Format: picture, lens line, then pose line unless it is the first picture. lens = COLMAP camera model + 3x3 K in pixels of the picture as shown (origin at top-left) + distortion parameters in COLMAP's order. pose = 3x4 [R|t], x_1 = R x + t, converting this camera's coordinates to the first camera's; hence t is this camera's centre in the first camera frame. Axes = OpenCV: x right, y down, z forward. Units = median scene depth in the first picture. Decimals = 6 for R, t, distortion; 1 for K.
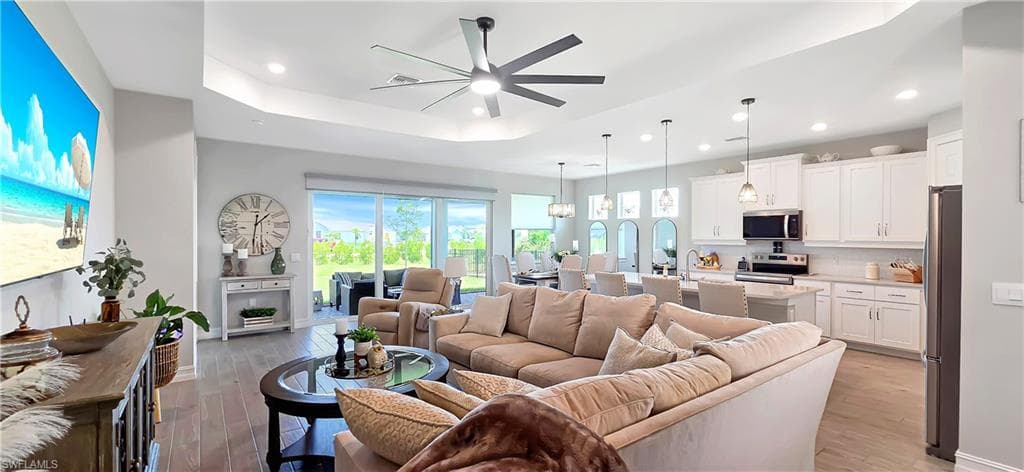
lens RADIAL K [[421.8, 0, 506.3], [0, 421.8, 240.1], [0, 0, 1]] dist [0.001214, 0.000015]
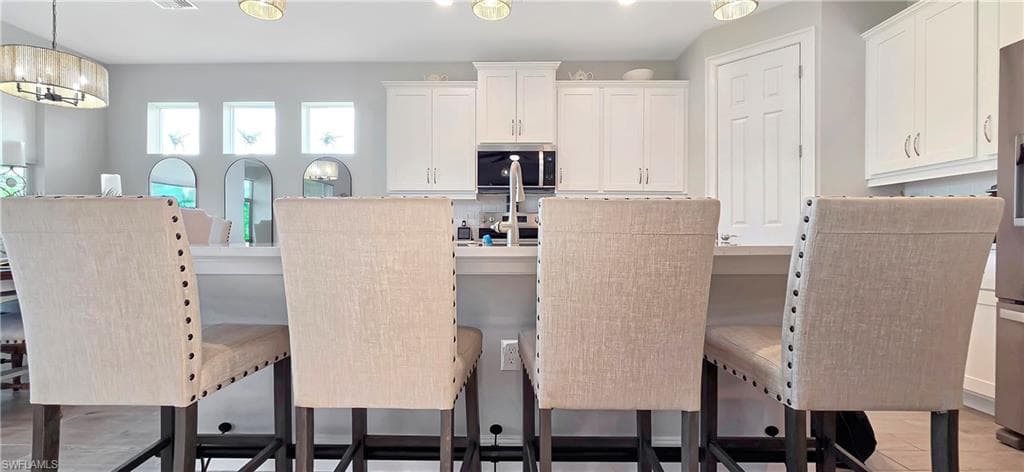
lens RADIAL K [[421.8, 0, 509.3], [0, 421.8, 242.6], [0, 0, 1]] dist [0.001214, 0.000015]
pose [[0.601472, -0.004692, 0.798880, 0.097590], [0.007995, 0.999968, -0.000146, 0.083696], [-0.798854, 0.006475, 0.601490, 0.625525]]
